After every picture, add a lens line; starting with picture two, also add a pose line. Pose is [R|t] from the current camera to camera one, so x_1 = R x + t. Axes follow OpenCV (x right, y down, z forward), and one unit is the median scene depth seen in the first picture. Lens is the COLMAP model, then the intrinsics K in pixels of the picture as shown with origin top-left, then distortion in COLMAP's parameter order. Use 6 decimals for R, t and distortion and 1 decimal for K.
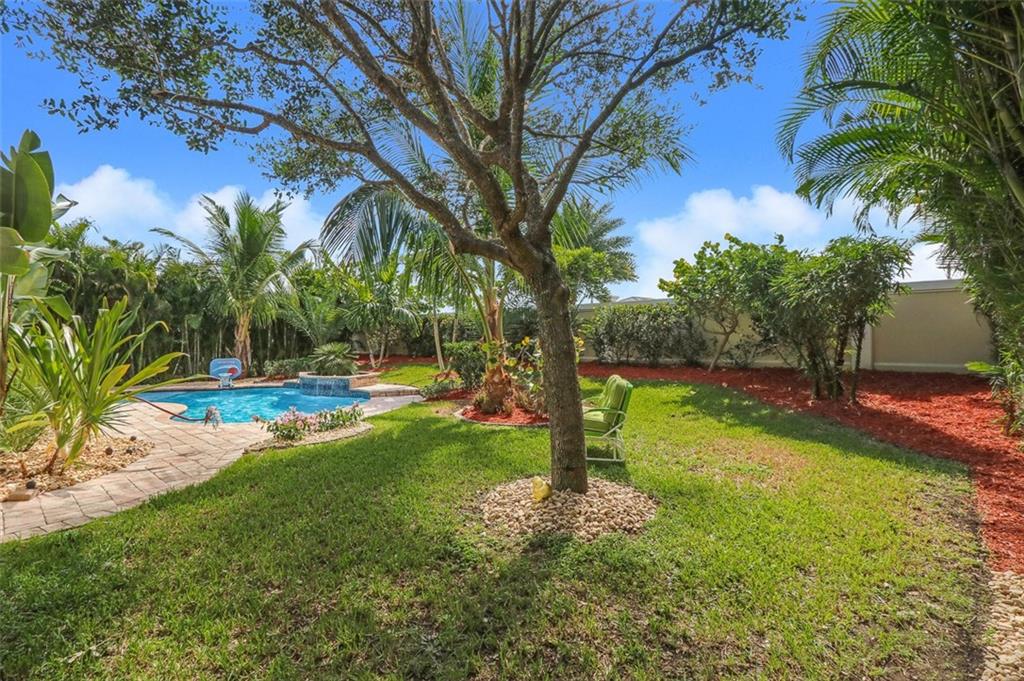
lens RADIAL K [[509.8, 0, 499.9], [0, 509.8, 340.8], [0, 0, 1]] dist [-0.013447, 0.001109]
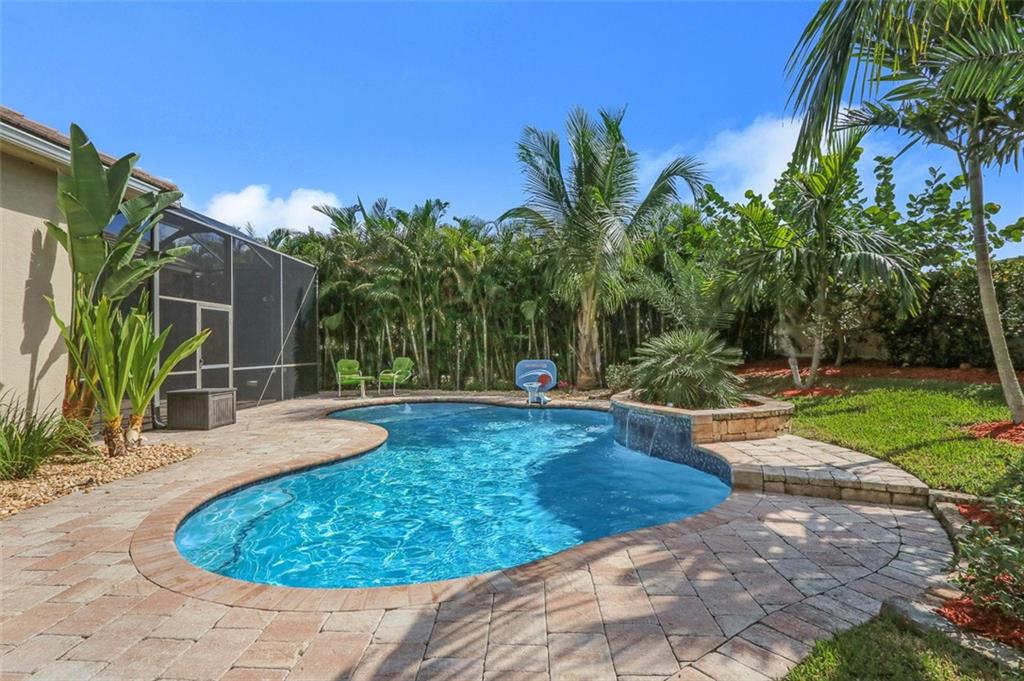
lens RADIAL K [[509.8, 0, 499.9], [0, 509.8, 340.8], [0, 0, 1]] dist [-0.013447, 0.001109]
pose [[0.662395, -0.007498, -0.749117, -0.081338], [0.001061, 0.999958, -0.009070, 0.015343], [0.749154, 0.005213, 0.662375, 0.497930]]
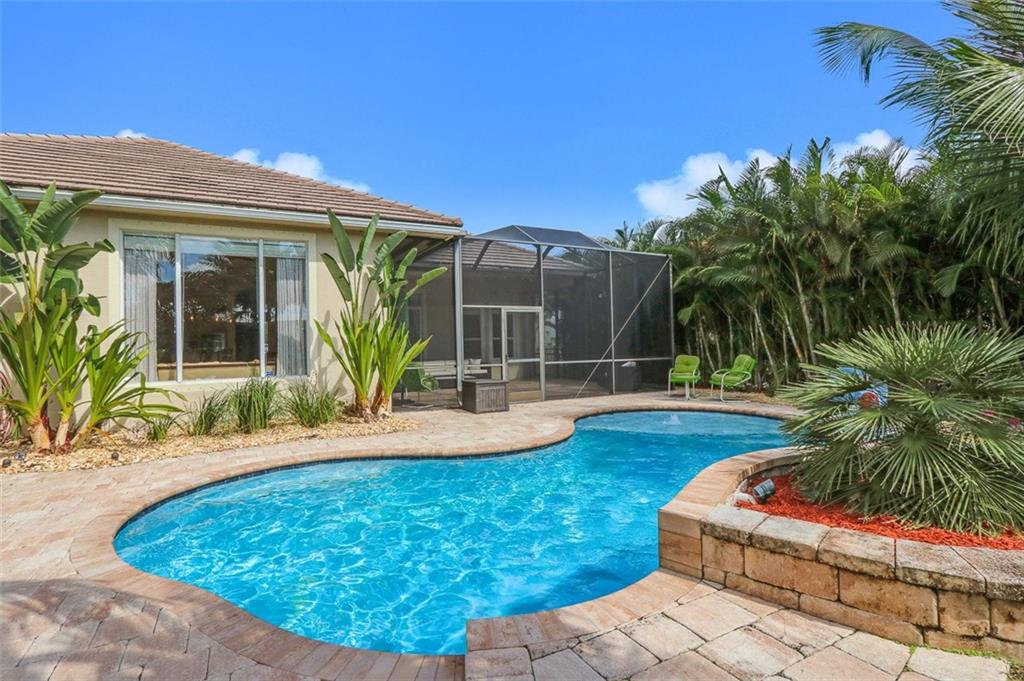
lens RADIAL K [[509.8, 0, 499.9], [0, 509.8, 340.8], [0, 0, 1]] dist [-0.013447, 0.001109]
pose [[-0.311405, 0.018046, -0.950106, -0.075867], [0.016939, 0.999766, 0.013437, 0.004491], [0.950126, -0.011909, -0.311638, 0.785745]]
